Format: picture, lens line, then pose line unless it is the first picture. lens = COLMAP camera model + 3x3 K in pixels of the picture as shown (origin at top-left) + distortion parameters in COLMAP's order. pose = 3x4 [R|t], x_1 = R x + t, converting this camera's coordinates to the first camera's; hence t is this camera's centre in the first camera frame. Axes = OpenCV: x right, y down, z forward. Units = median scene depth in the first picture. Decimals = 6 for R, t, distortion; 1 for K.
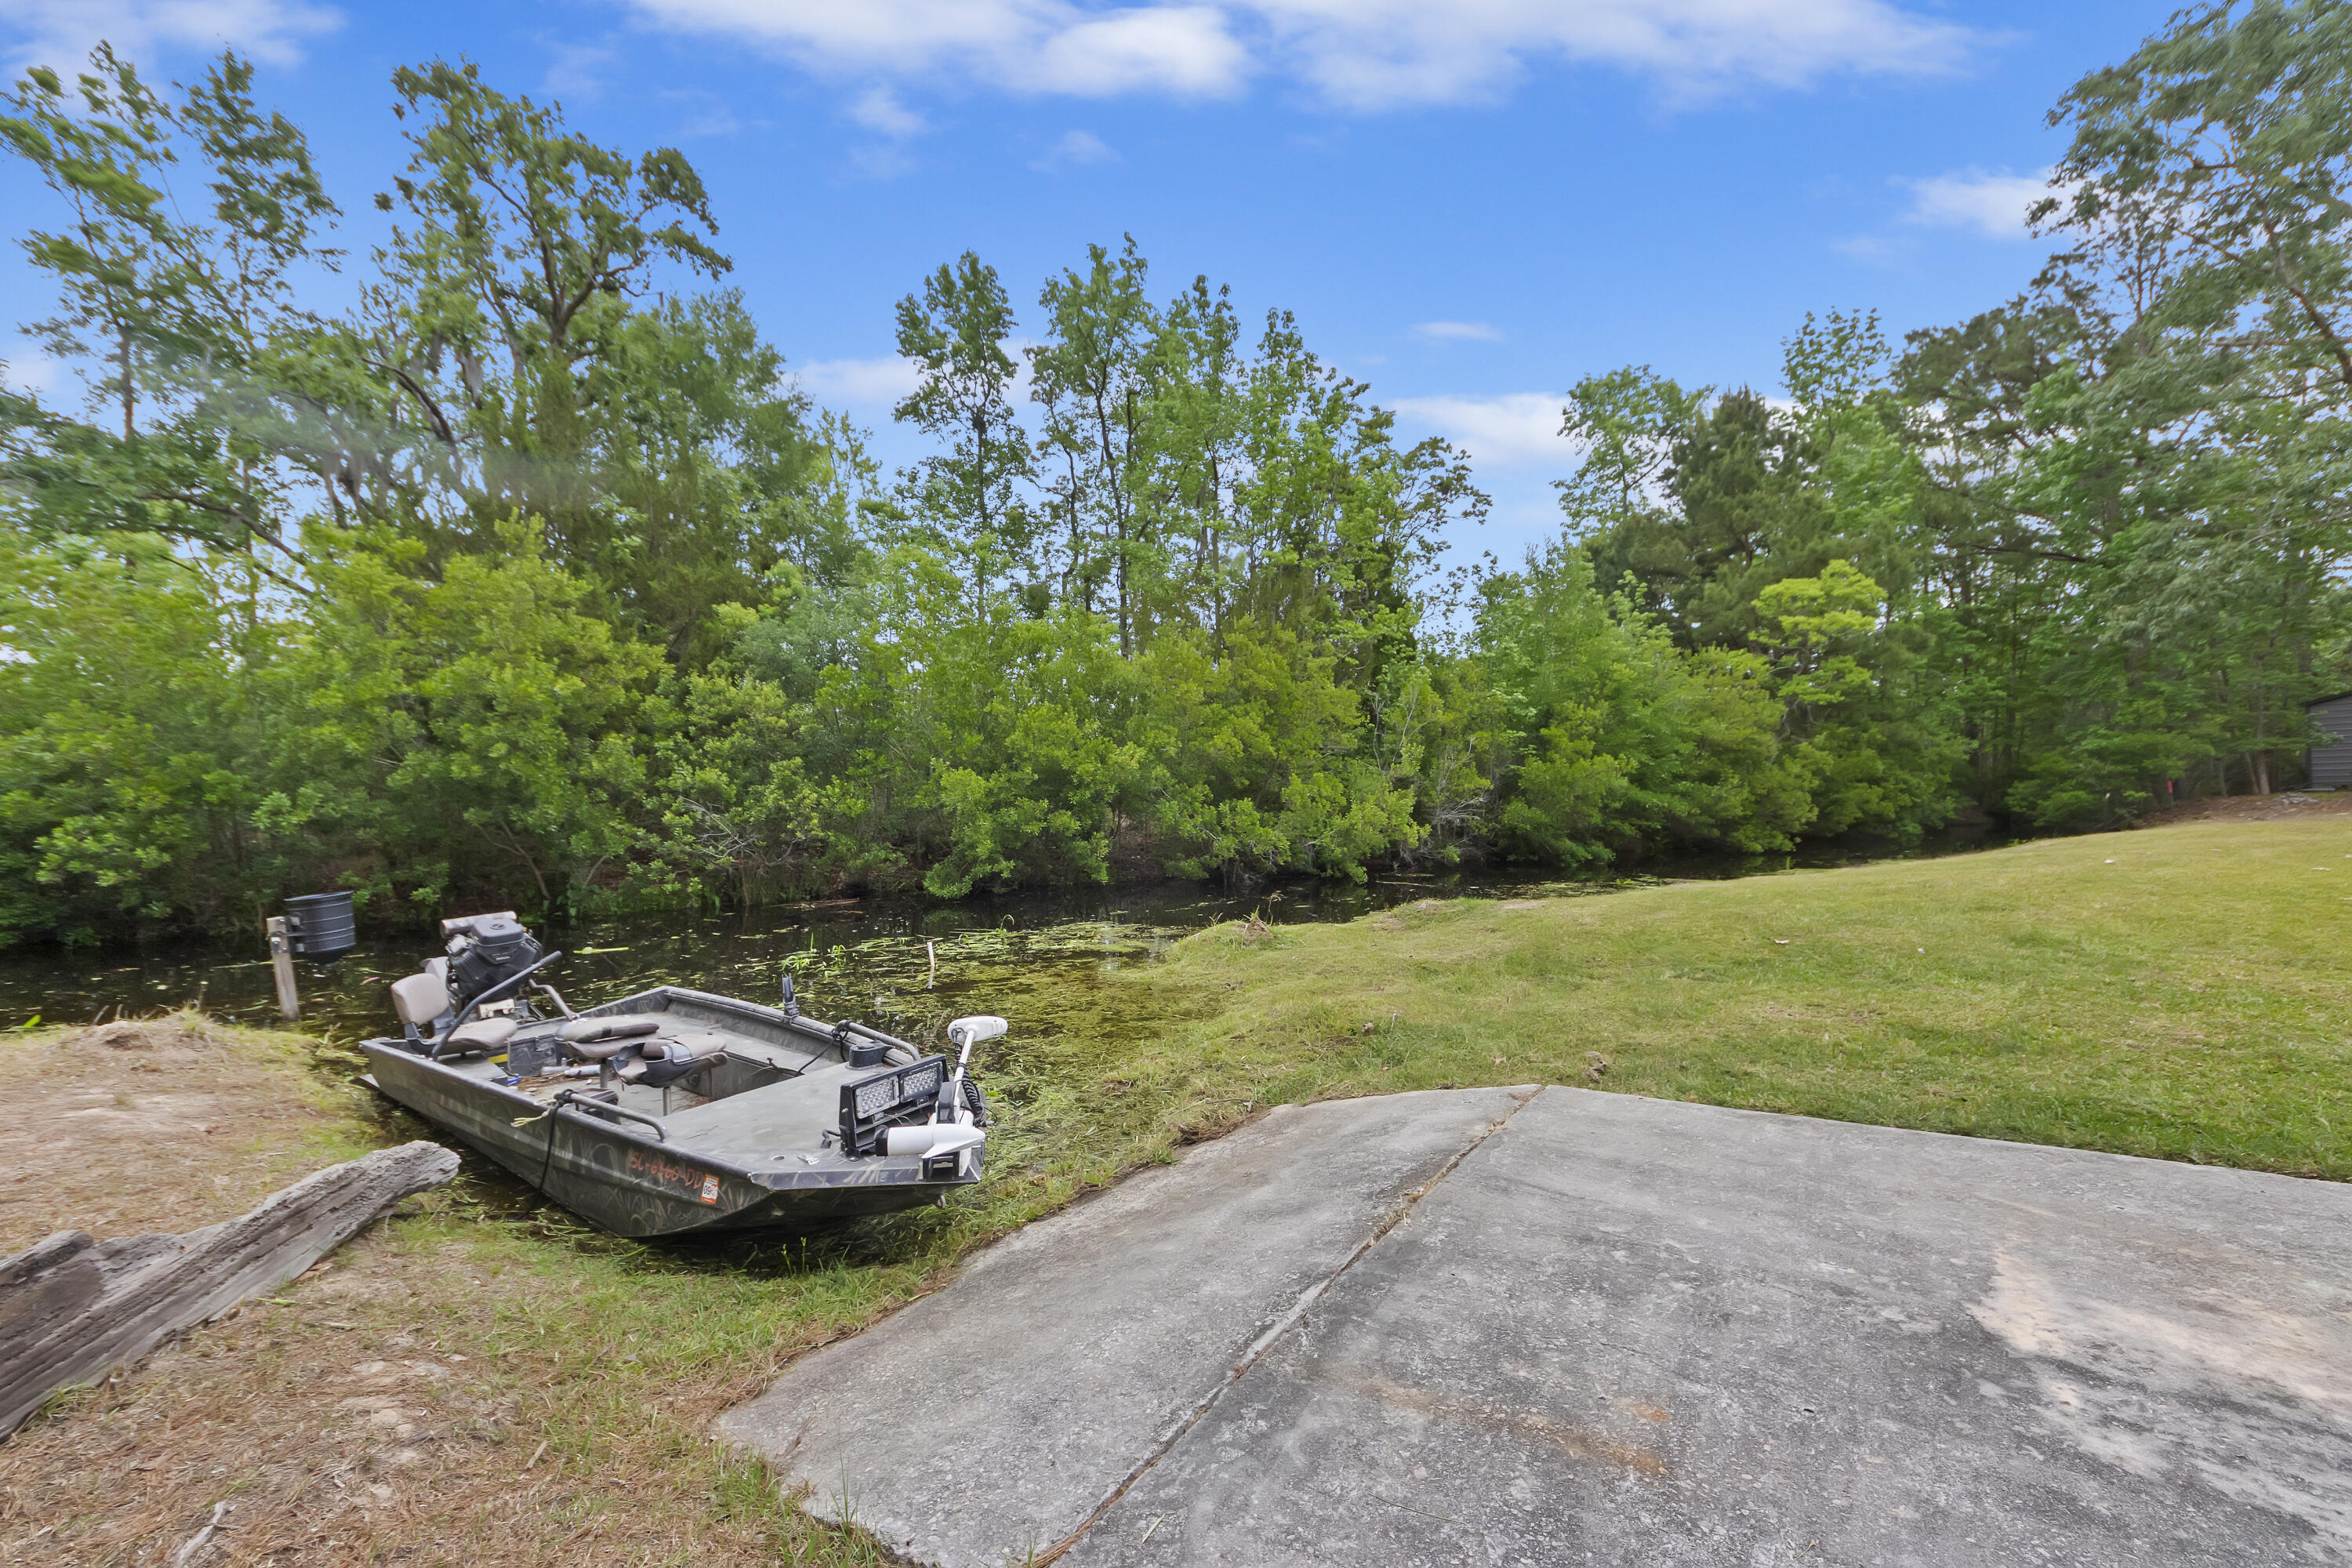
lens RADIAL K [[903.3, 0, 1181.9], [0, 903.3, 787.7], [0, 0, 1]] dist [-0.001023, 0.001908]
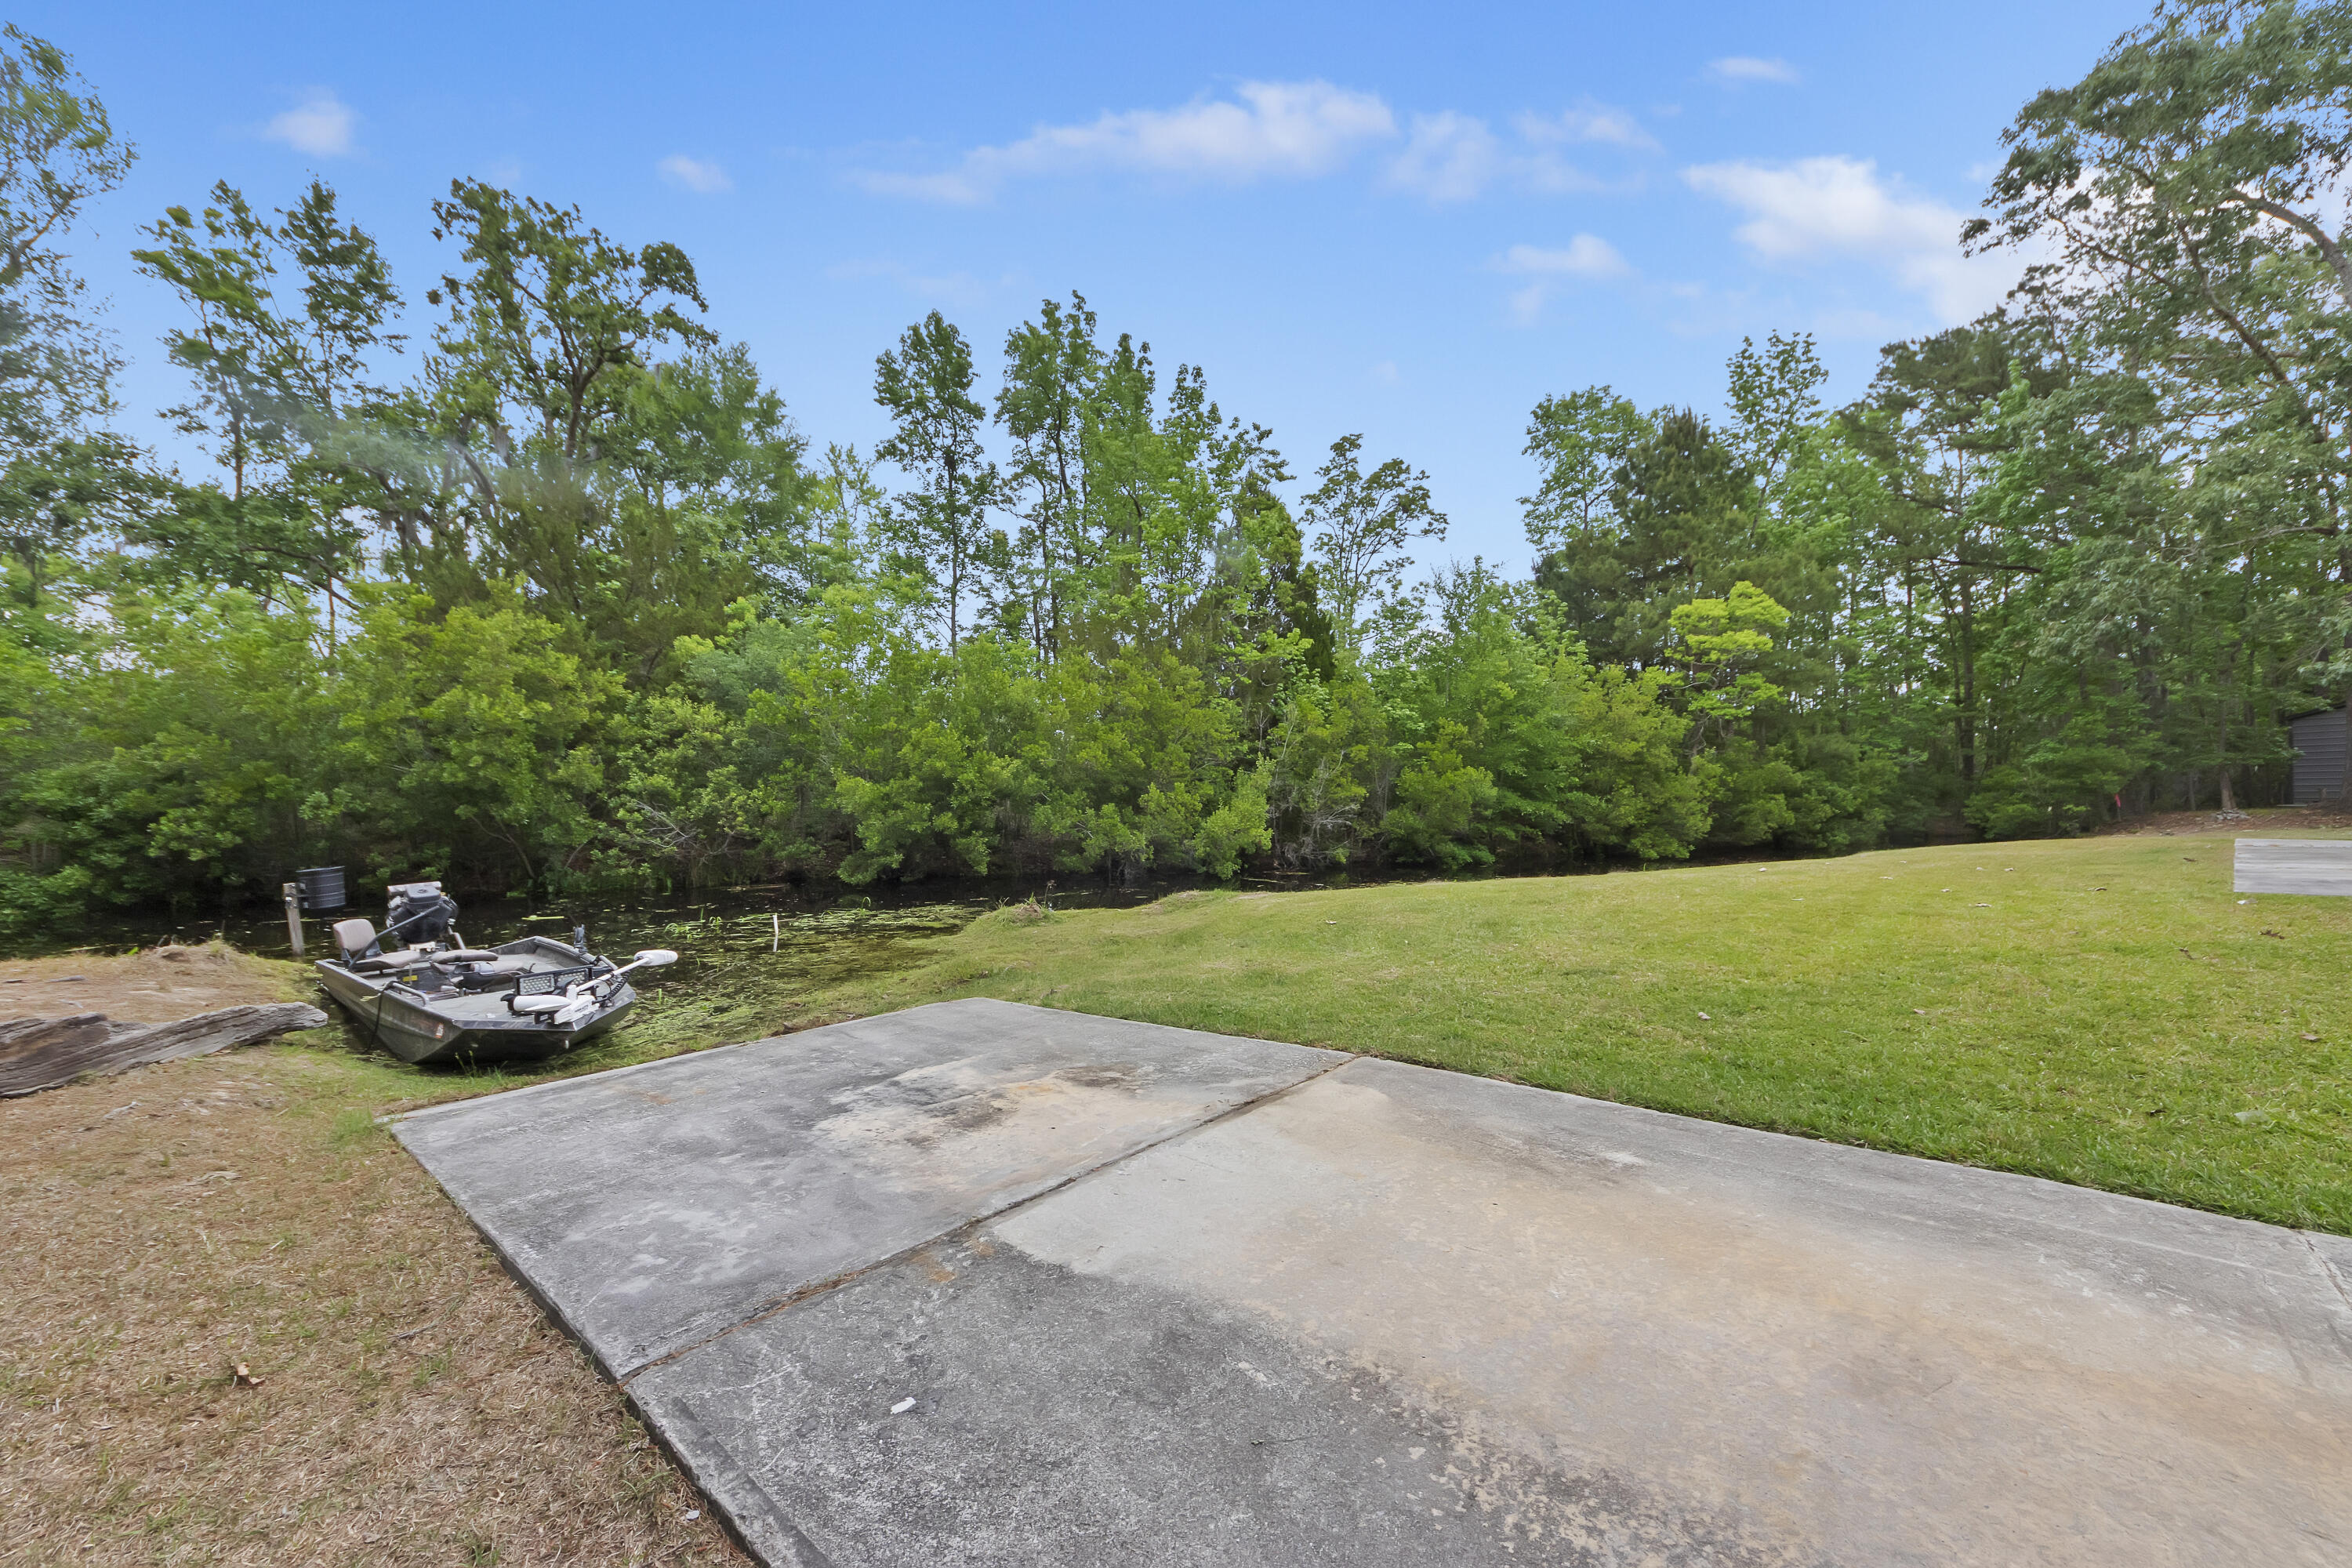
lens RADIAL K [[903.3, 0, 1174.5], [0, 903.3, 785.6], [0, 0, 1]] dist [-0.001023, 0.001908]
pose [[0.997160, 0.011939, -0.074355, 0.196328], [-0.011865, 0.999929, 0.001427, -0.011705], [0.074367, -0.000541, 0.997231, -0.126881]]
